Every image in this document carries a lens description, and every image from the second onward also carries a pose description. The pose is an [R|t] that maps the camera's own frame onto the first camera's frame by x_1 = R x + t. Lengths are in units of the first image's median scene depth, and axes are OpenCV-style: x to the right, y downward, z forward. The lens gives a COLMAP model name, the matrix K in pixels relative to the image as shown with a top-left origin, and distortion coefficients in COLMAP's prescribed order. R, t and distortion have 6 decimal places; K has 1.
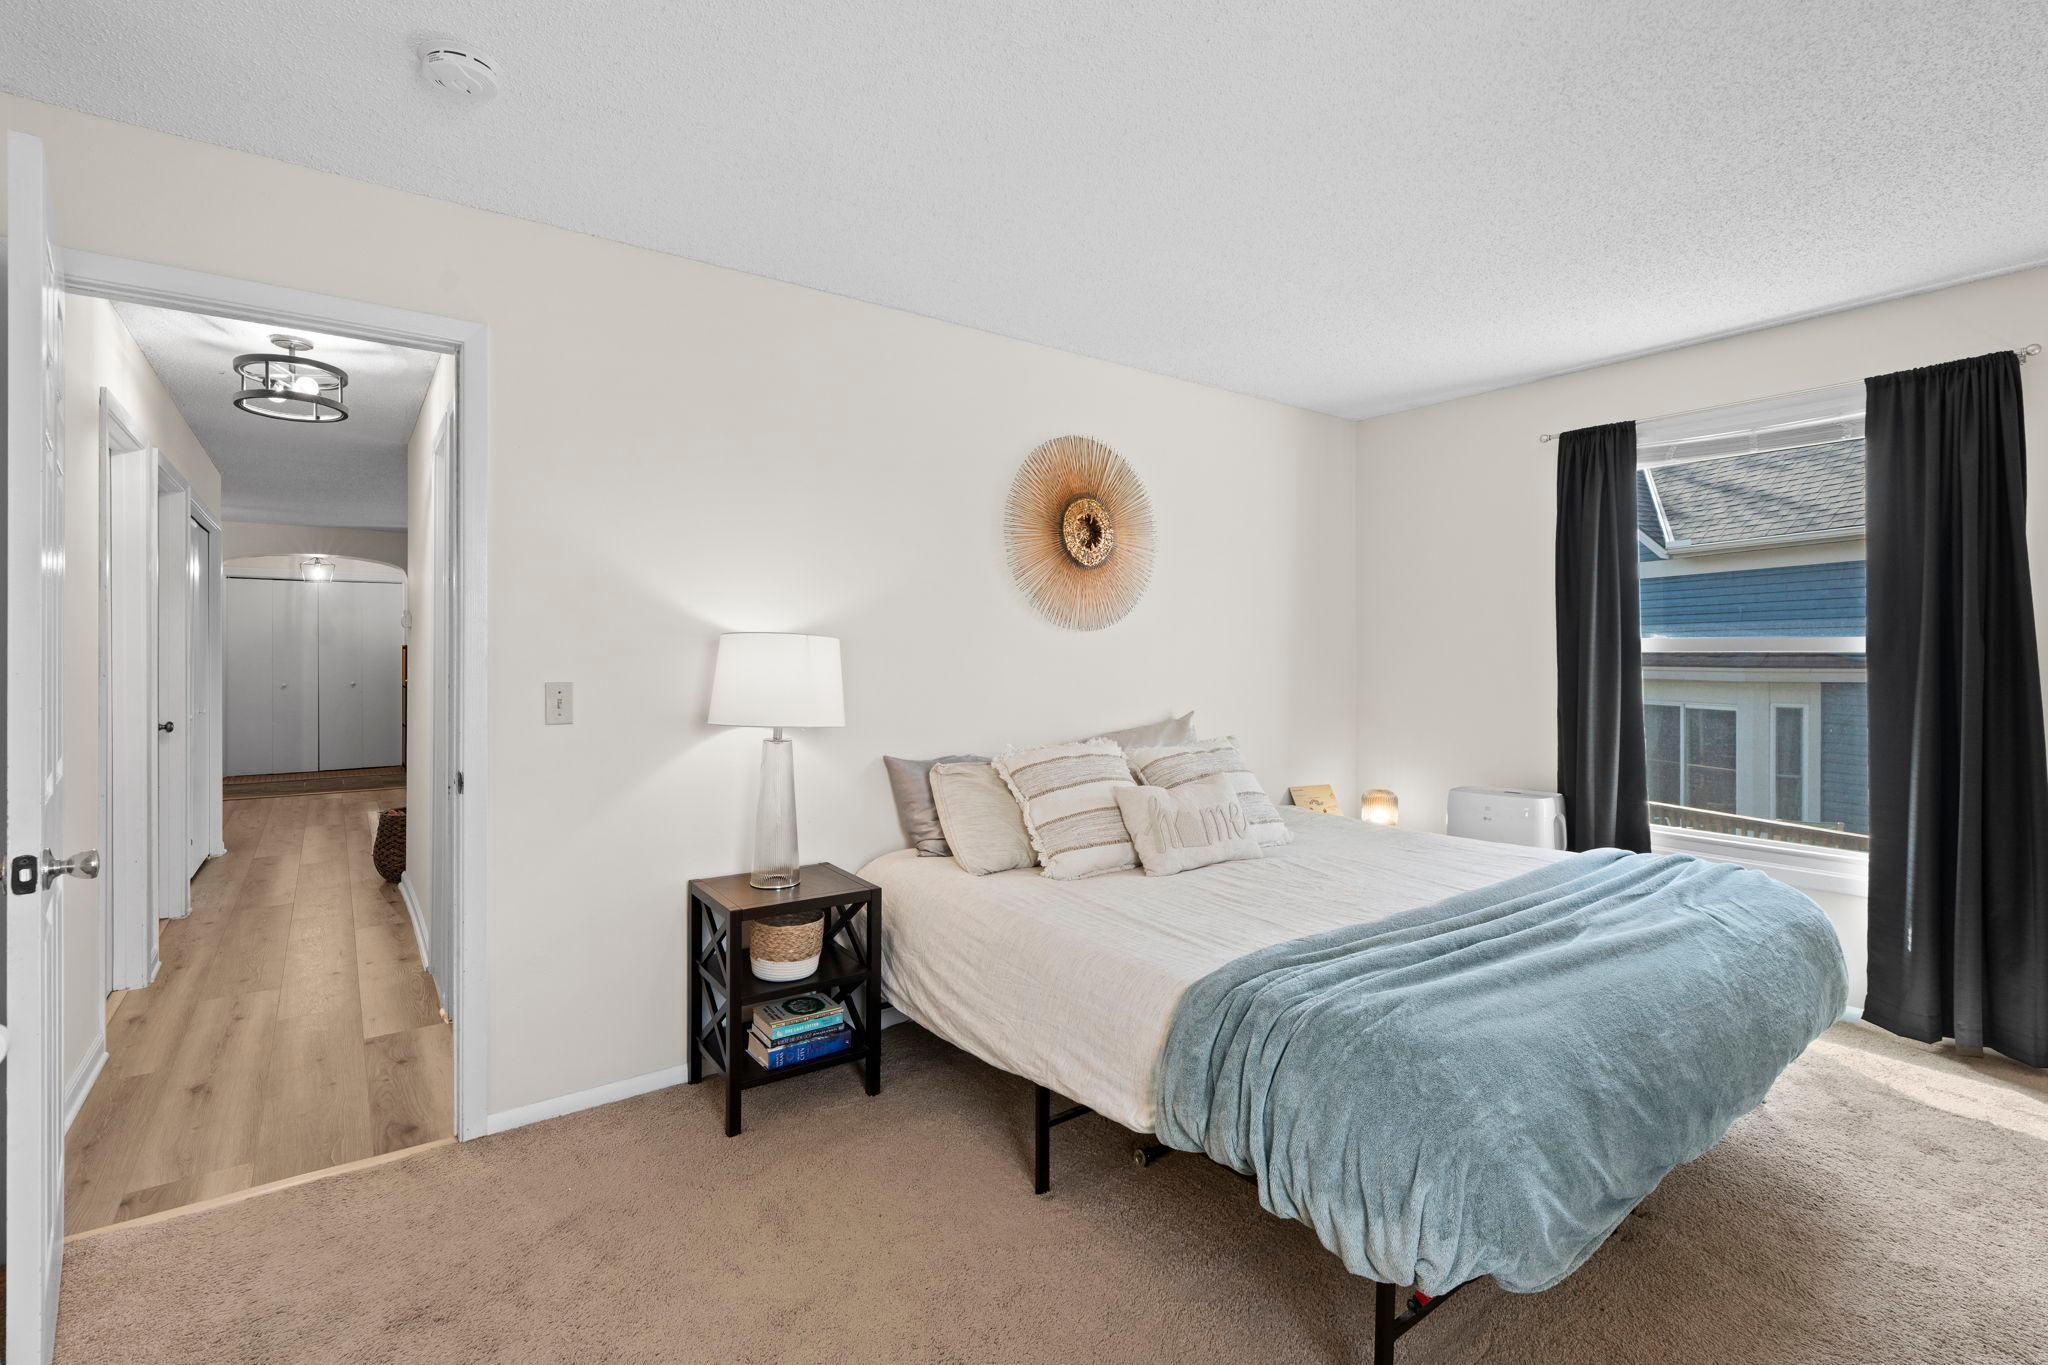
lens RADIAL K [[958.8, 0, 1021.4], [0, 958.8, 671.3], [0, 0, 1]] dist [-0.002132, 0.000424]
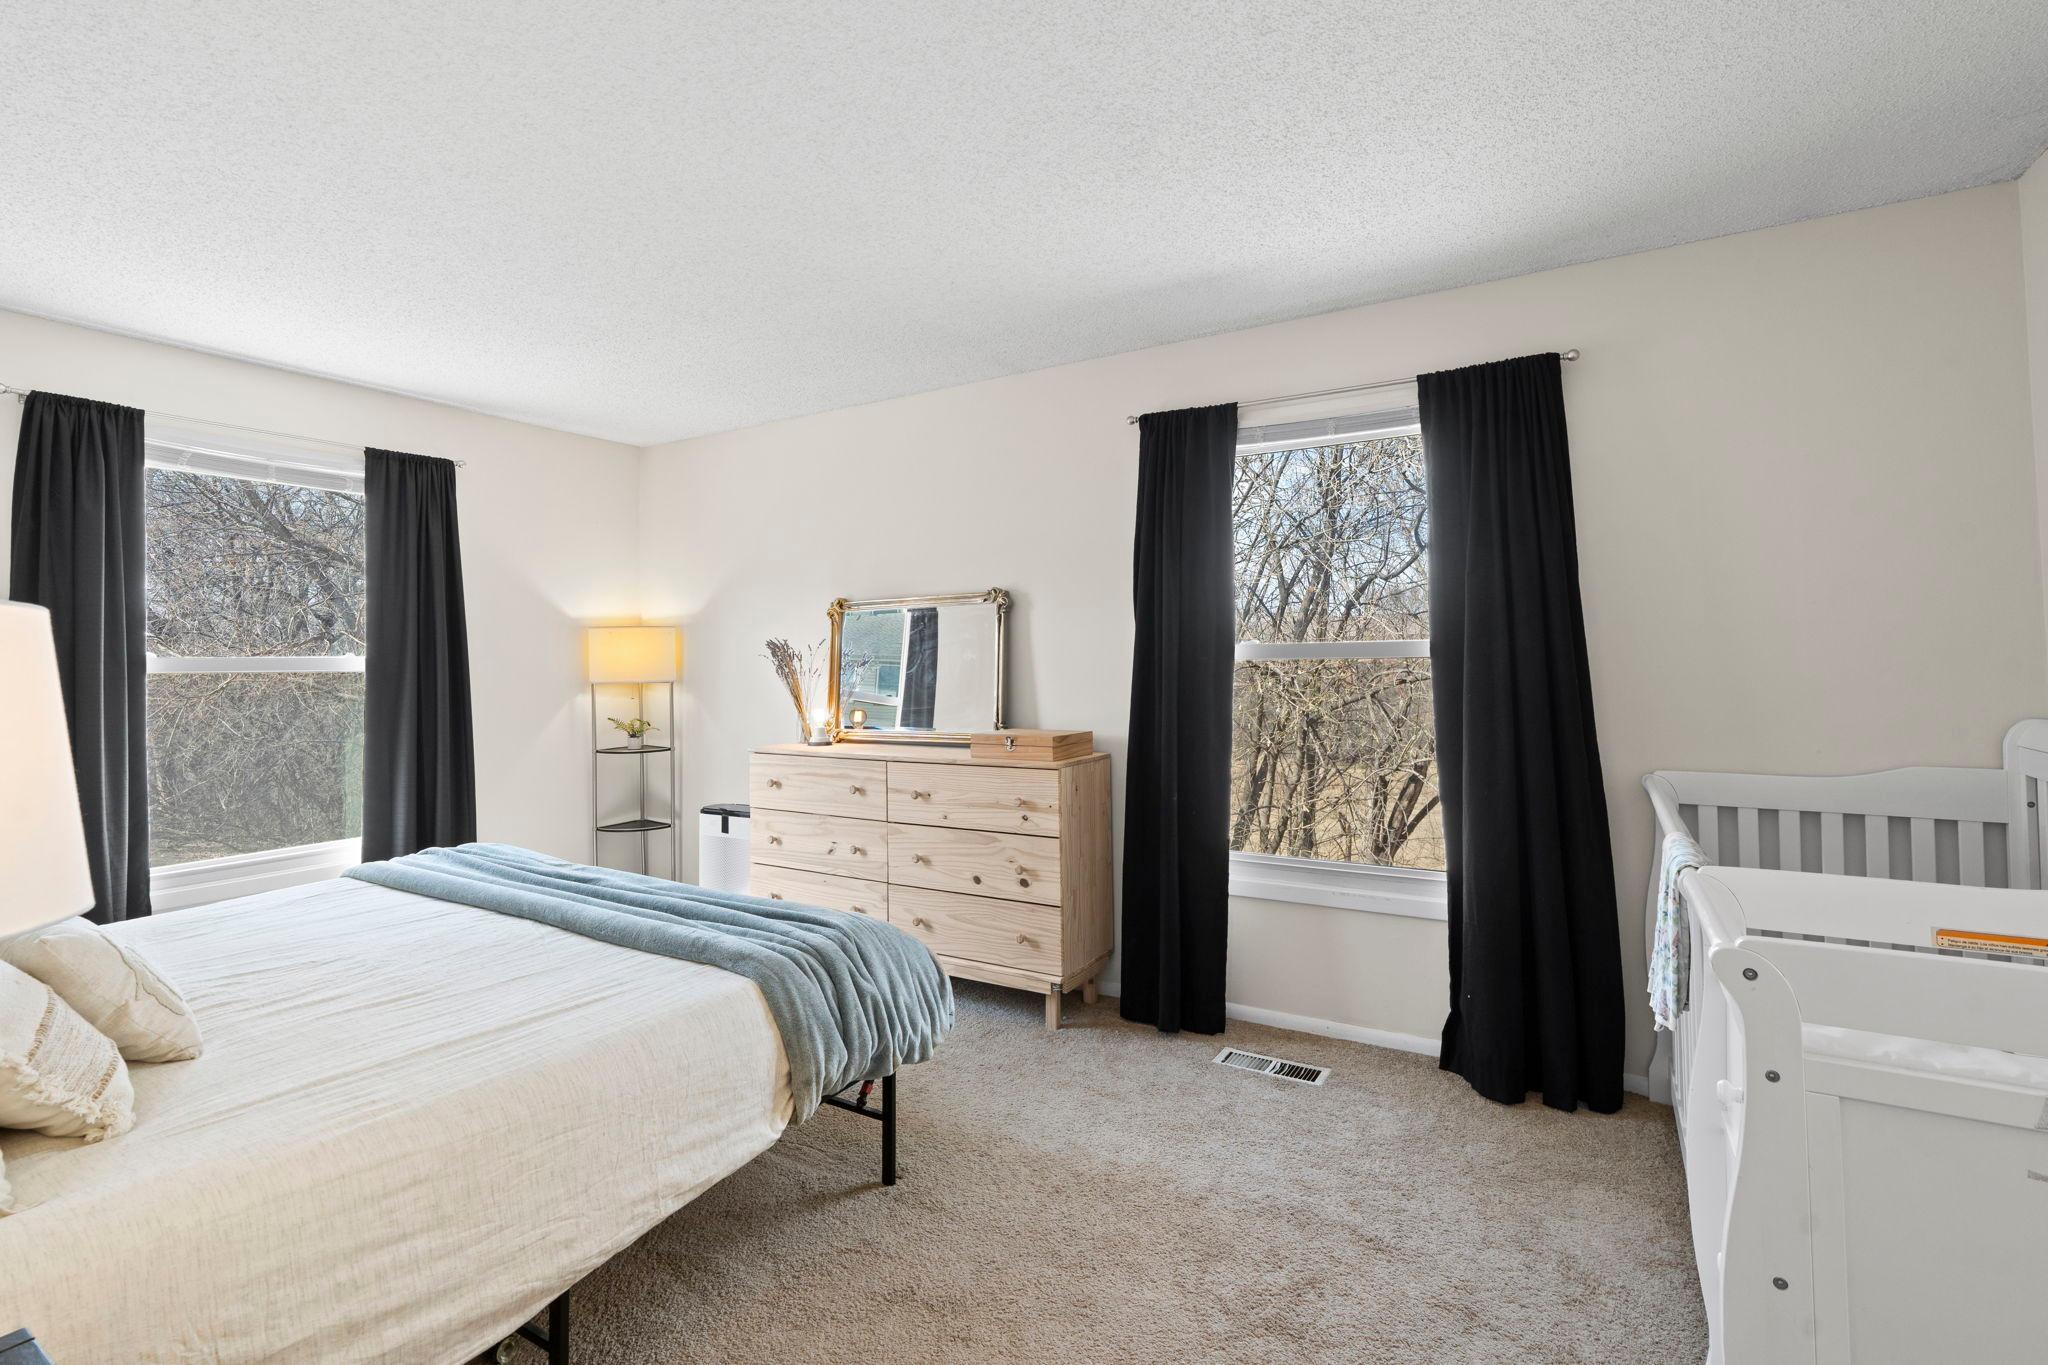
lens RADIAL K [[922.9, 0, 1021.5], [0, 922.9, 678.1], [0, 0, 1]] dist [-0.002369, 0.000812]
pose [[-0.379889, -0.011694, 0.924958, -0.540001], [0.030033, 0.999237, 0.024968, -0.014426], [-0.924544, 0.037264, -0.379248, 0.691560]]
